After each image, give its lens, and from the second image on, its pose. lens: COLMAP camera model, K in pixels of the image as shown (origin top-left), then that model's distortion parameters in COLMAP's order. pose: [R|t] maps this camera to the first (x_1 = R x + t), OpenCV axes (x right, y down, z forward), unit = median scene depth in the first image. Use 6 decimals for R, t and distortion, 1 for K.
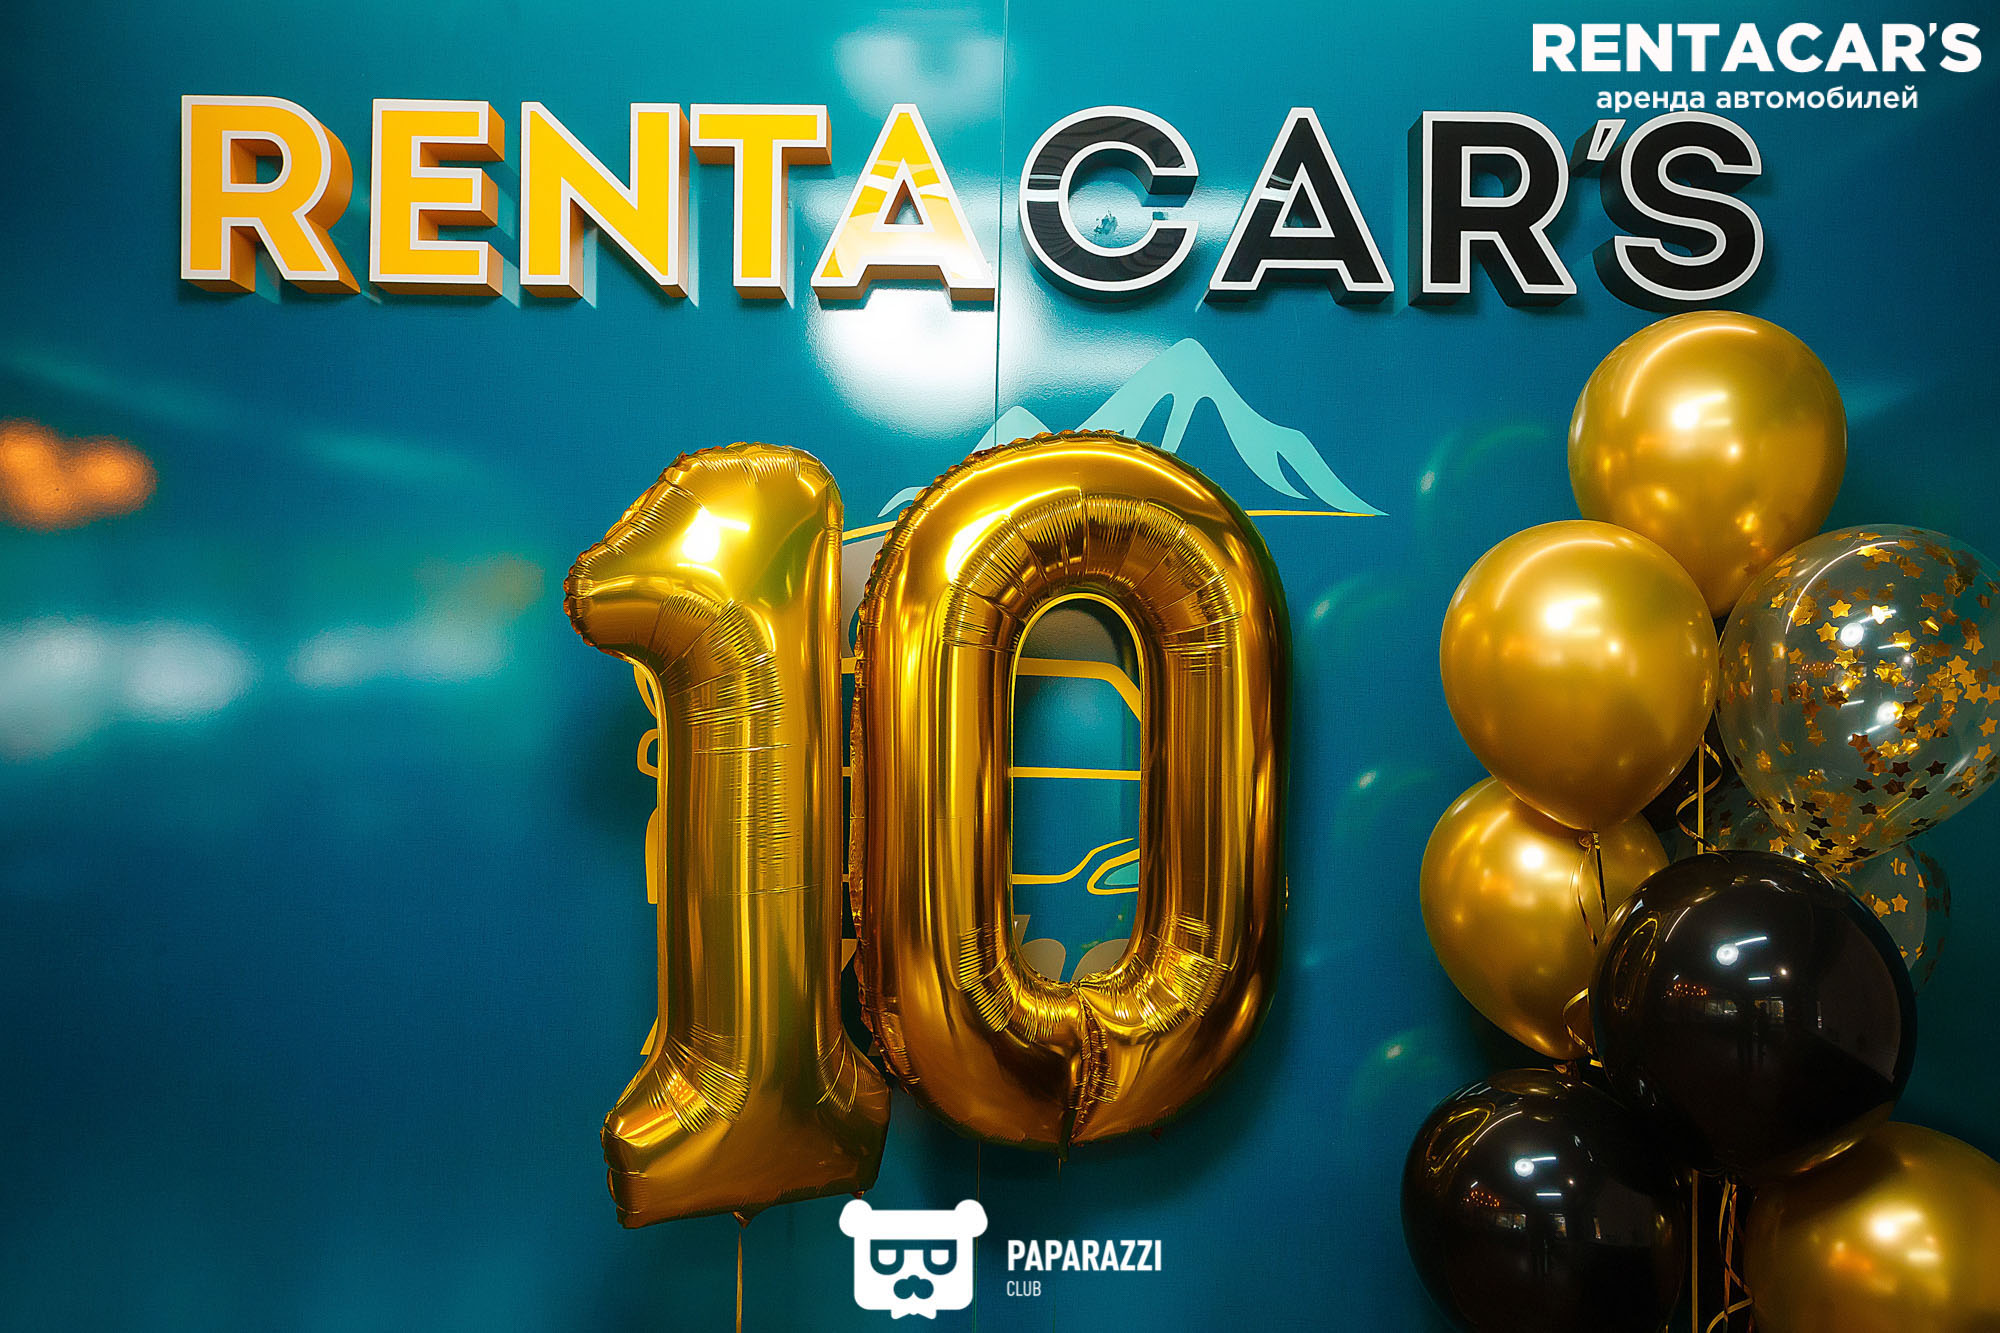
lens RADIAL K [[1767.8, 0, 1009.8], [0, 1767.8, 649.1], [0, 0, 1]] dist [0.009268, 0.068432]
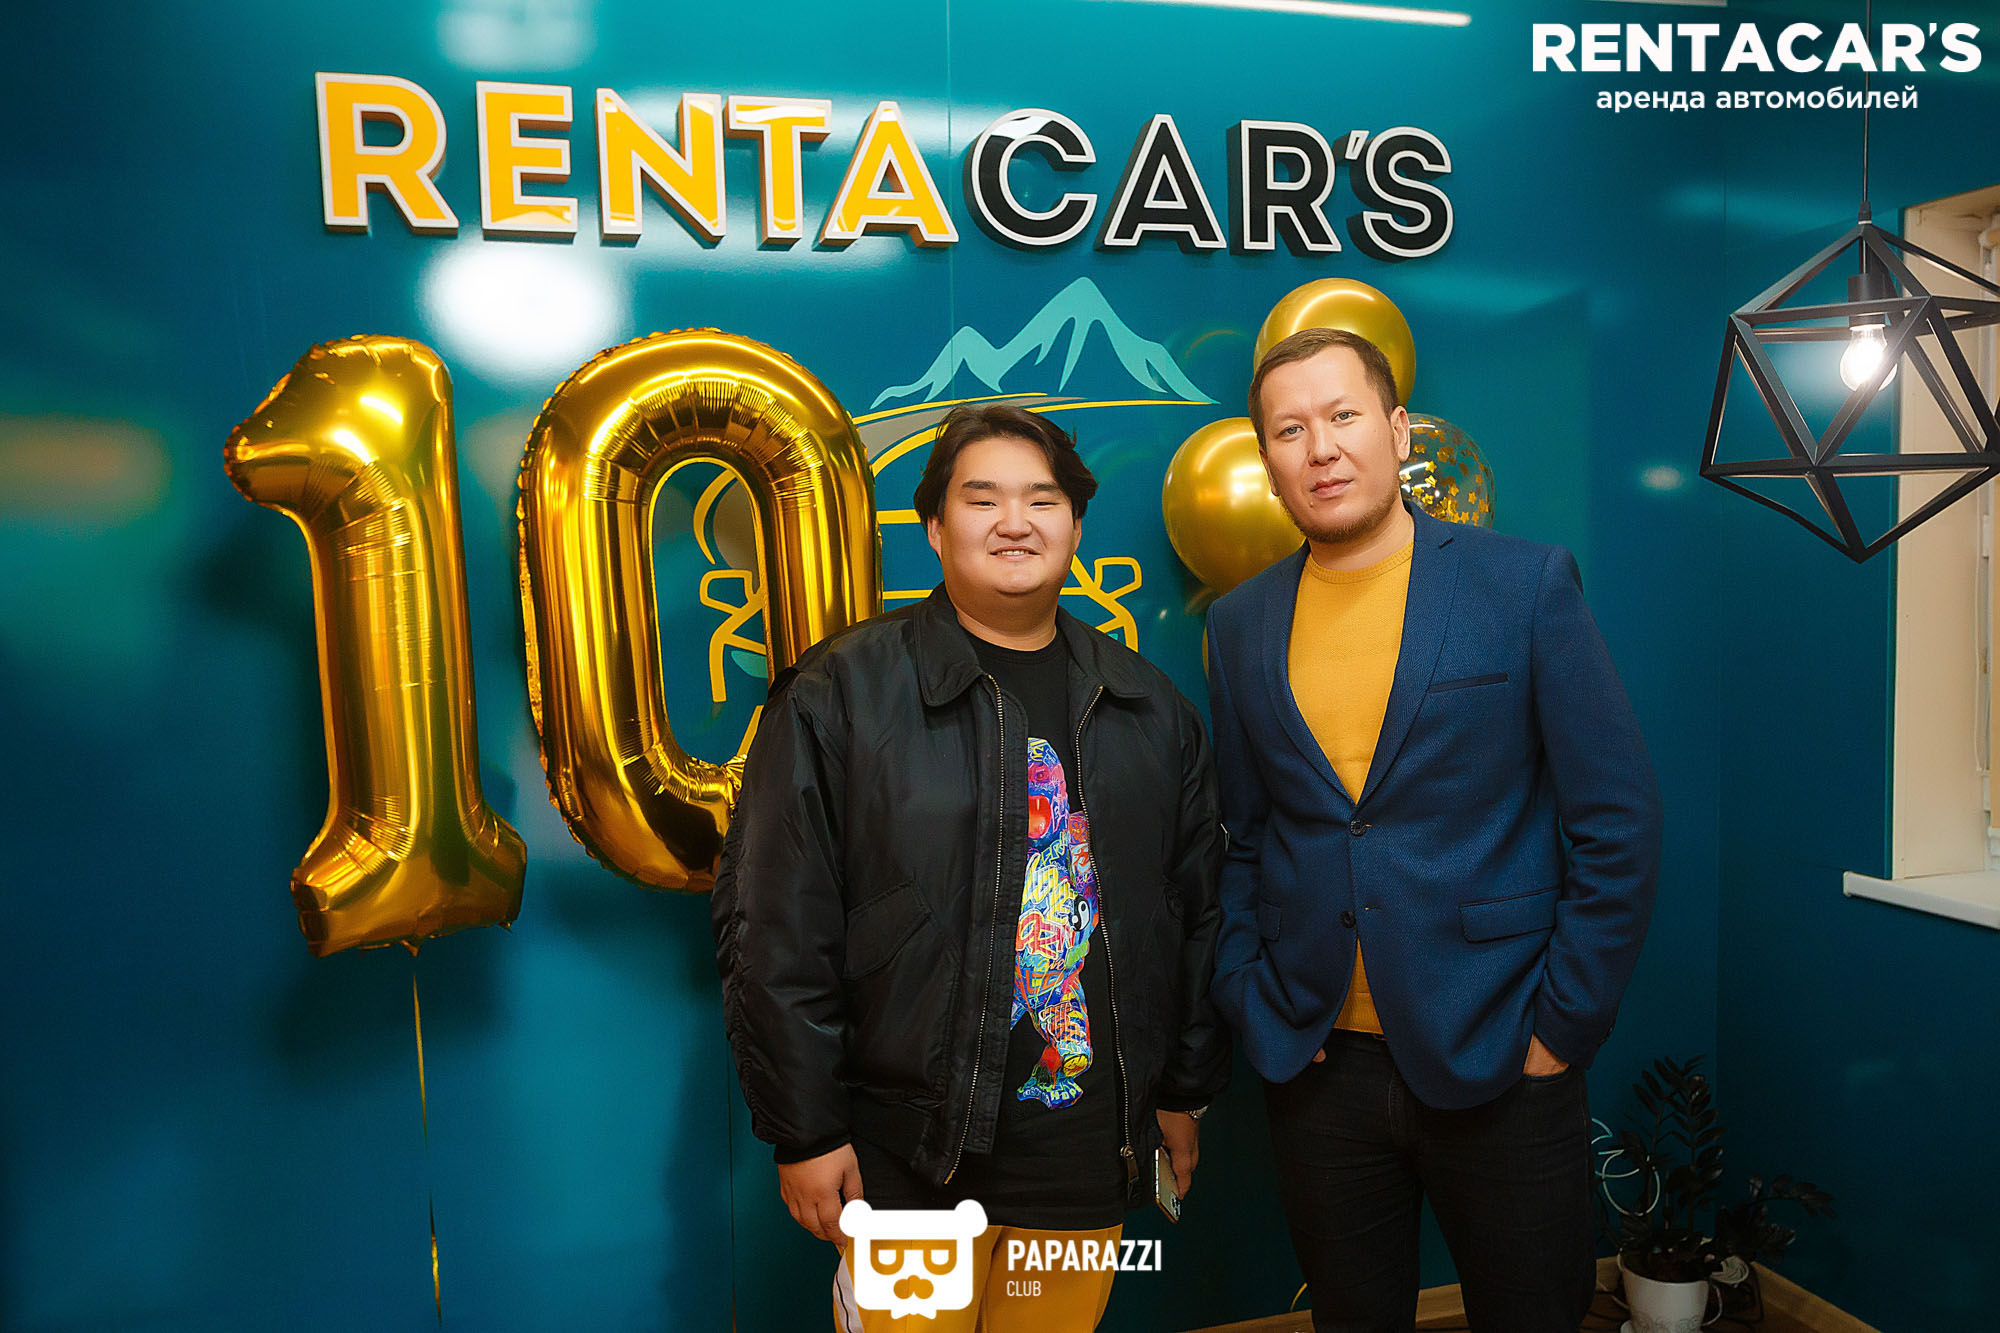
lens RADIAL K [[1746.7, 0, 1072.1], [0, 1746.7, 648.4], [0, 0, 1]] dist [0.030148, 0.008404]
pose [[0.956077, -0.051831, 0.288496, -0.331660], [0.026546, 0.995508, 0.090879, -0.009846], [-0.291910, -0.079229, 0.953159, -0.349240]]
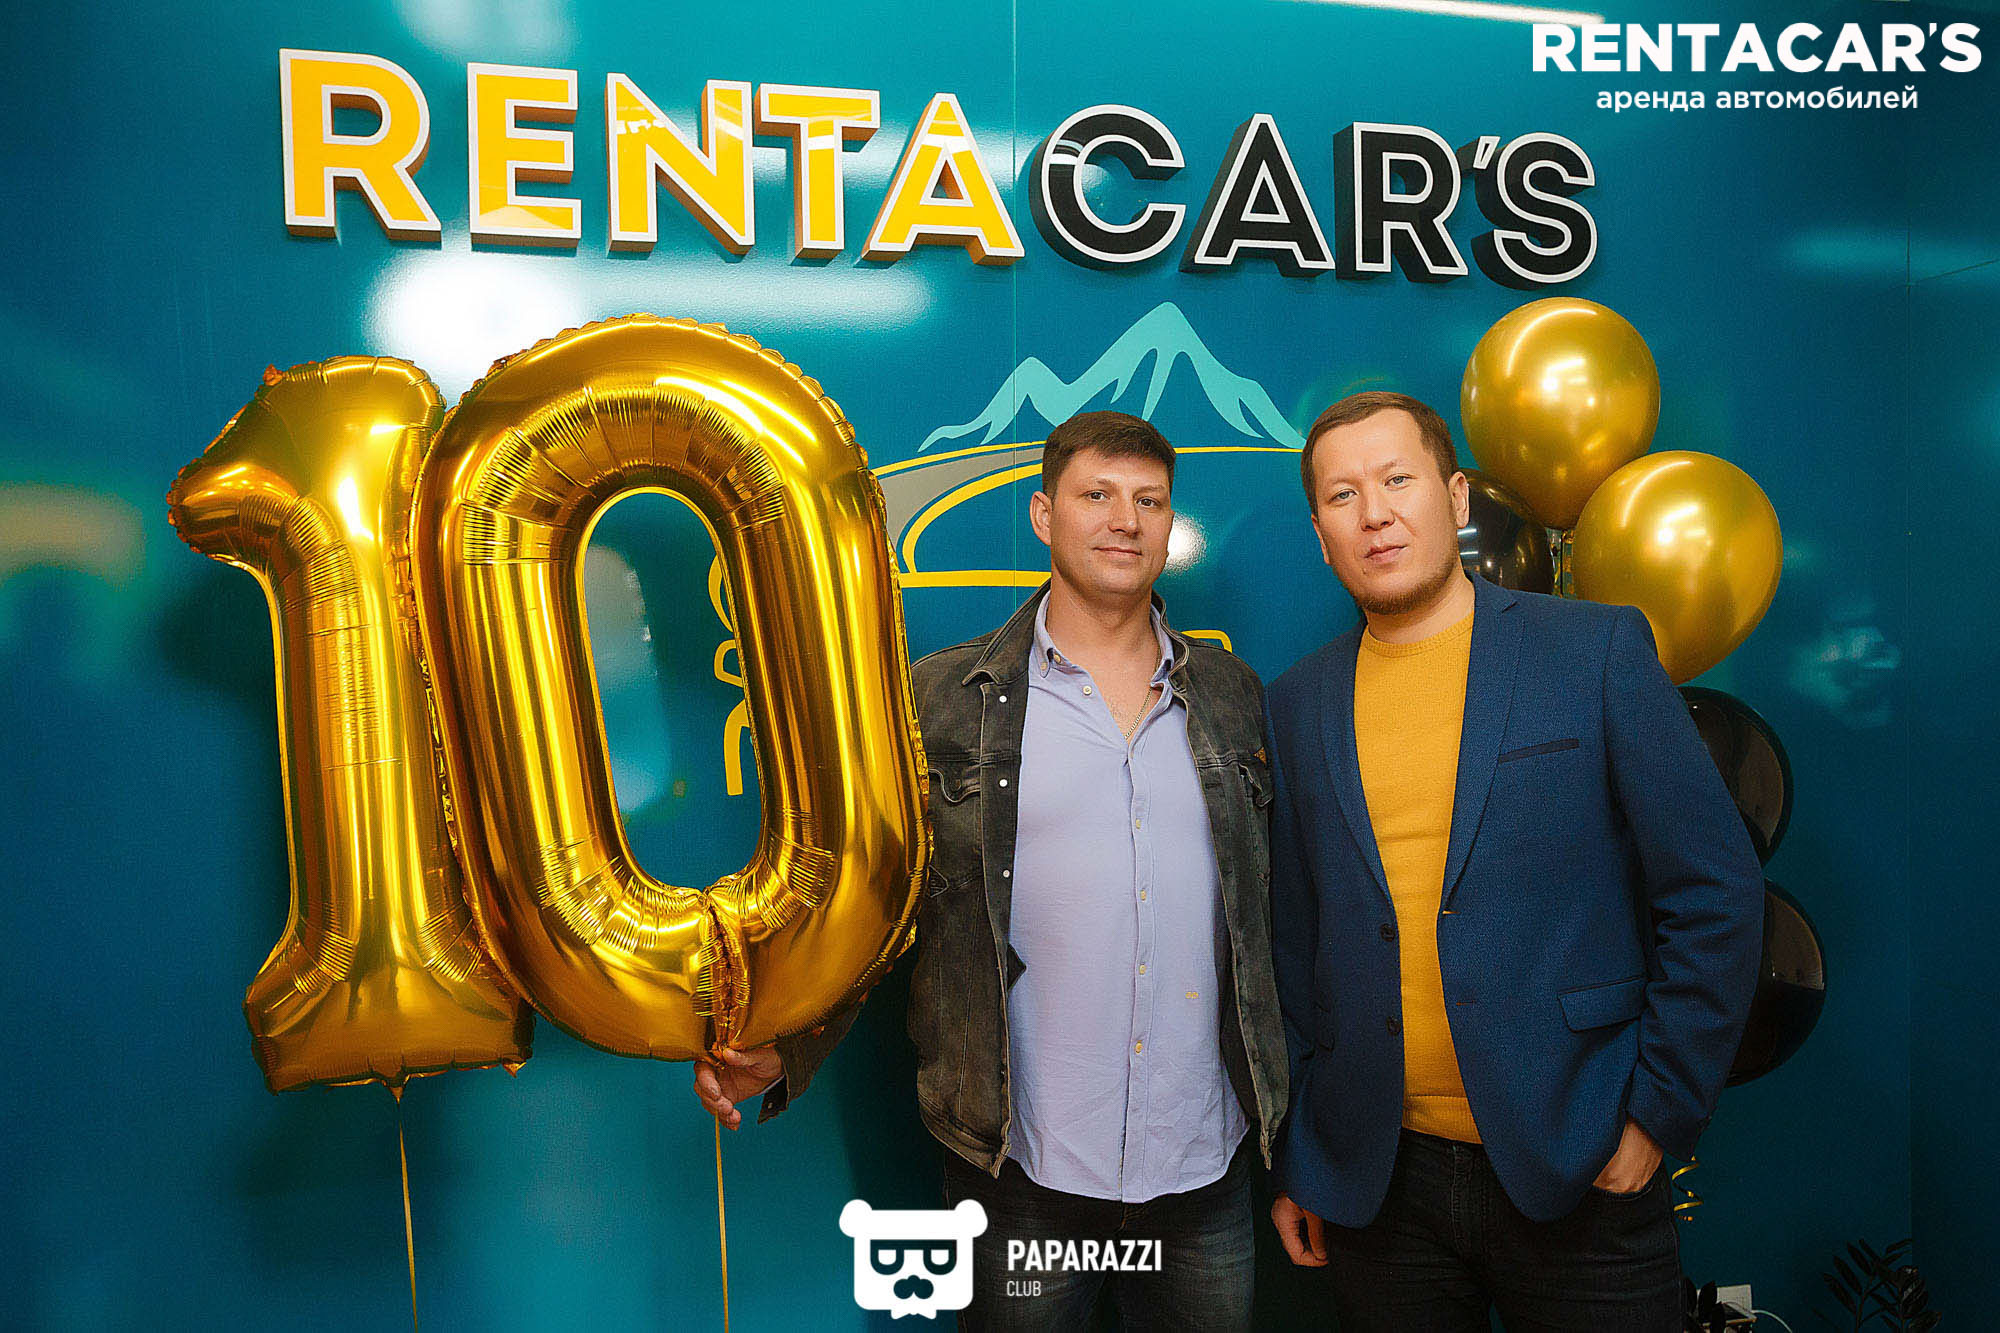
lens RADIAL K [[1854.1, 0, 1054.2], [0, 1854.1, 658.2], [0, 0, 1]] dist [0.045051, 0.000000]
pose [[0.962893, -0.027664, 0.268463, -0.326560], [0.019574, 0.999271, 0.032763, 0.022693], [-0.269173, -0.026293, 0.962733, -0.201841]]
